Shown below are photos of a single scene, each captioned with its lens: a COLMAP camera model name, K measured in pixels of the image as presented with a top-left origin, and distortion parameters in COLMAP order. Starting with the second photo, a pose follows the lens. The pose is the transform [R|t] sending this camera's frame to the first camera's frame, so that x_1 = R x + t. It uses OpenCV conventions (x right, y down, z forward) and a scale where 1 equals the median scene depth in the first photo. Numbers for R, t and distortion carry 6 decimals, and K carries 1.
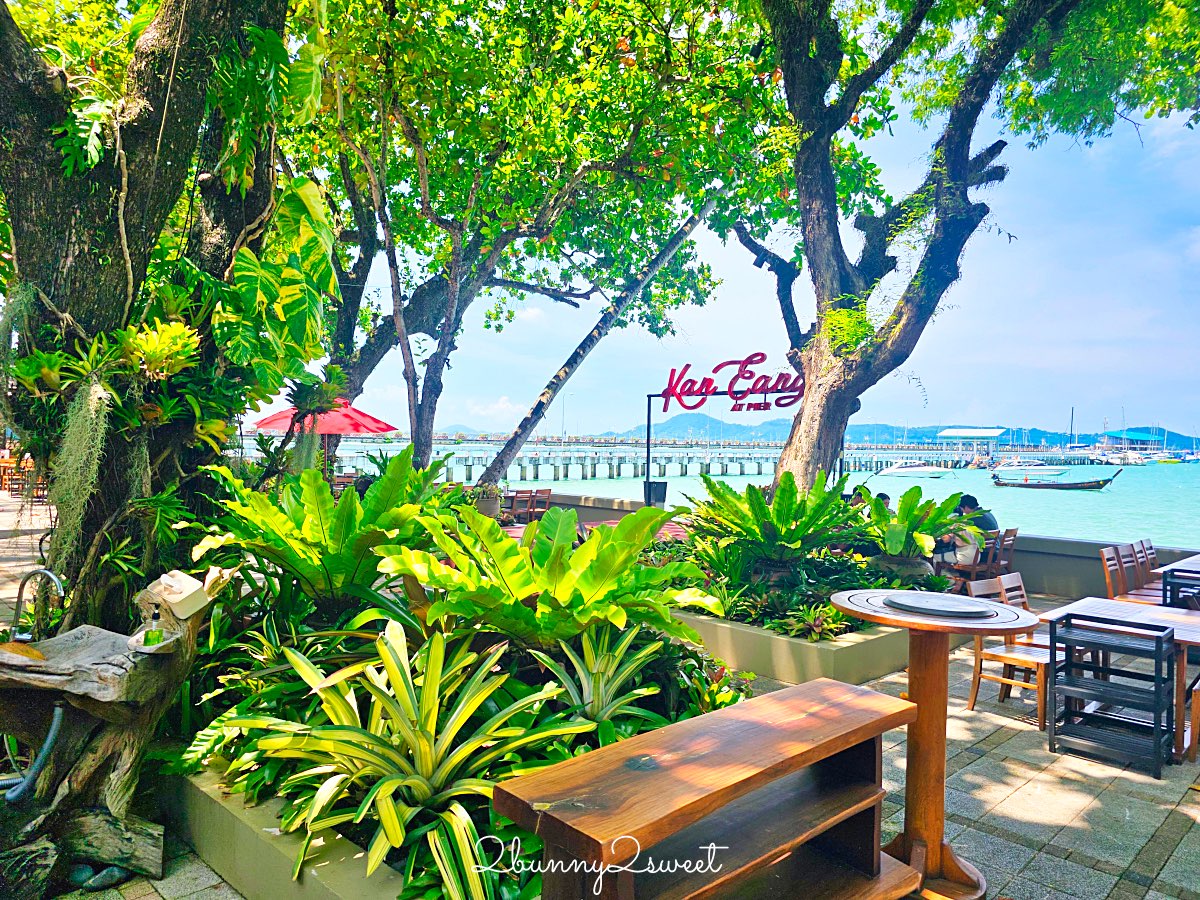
lens RADIAL K [[825.1, 0, 601.4], [0, 825.1, 504.0], [0, 0, 1]] dist [0.025268, 0.010003]
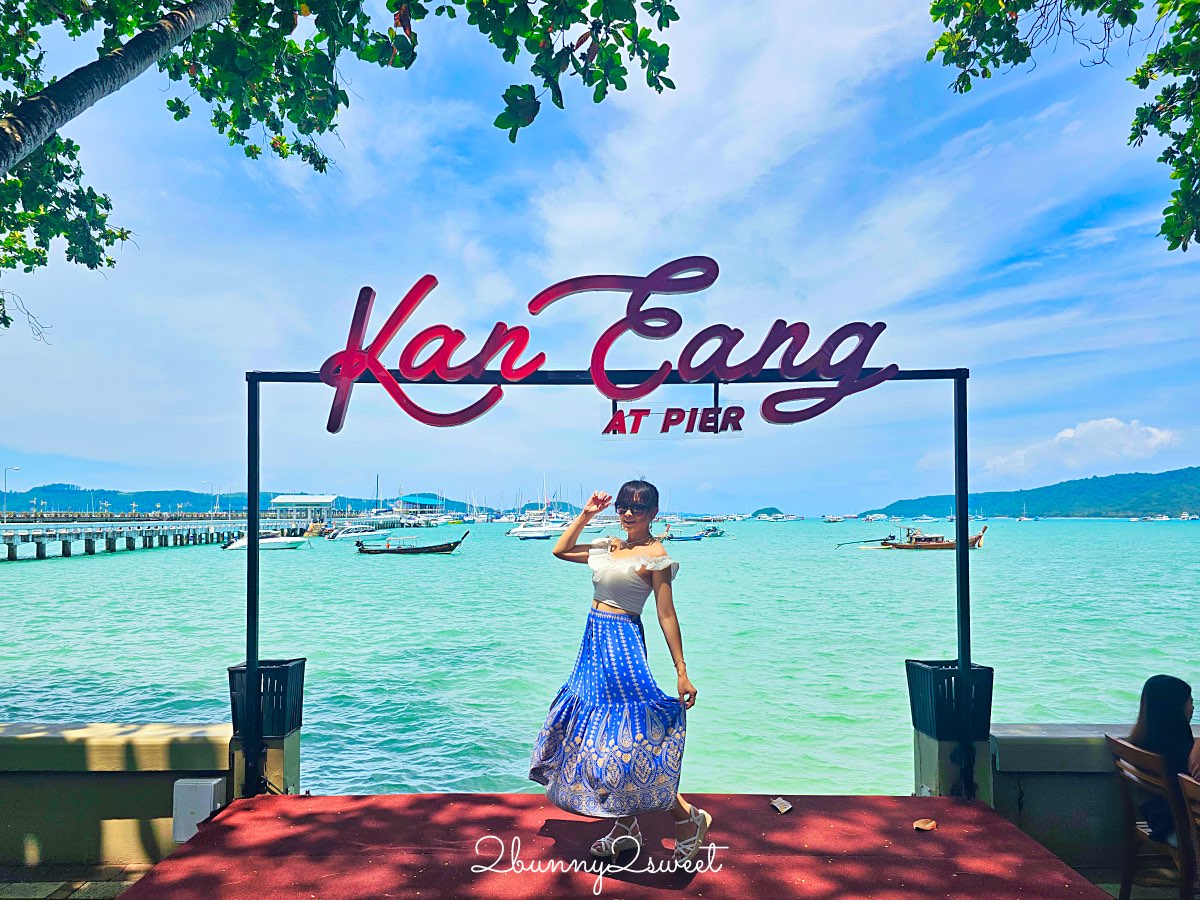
lens RADIAL K [[825.1, 0, 601.4], [0, 825.1, 504.0], [0, 0, 1]] dist [0.025268, 0.010003]
pose [[0.705375, -0.014941, 0.708677, -0.067741], [0.072019, 0.996115, -0.050682, -0.067449], [-0.705166, 0.086788, 0.703711, 0.760665]]
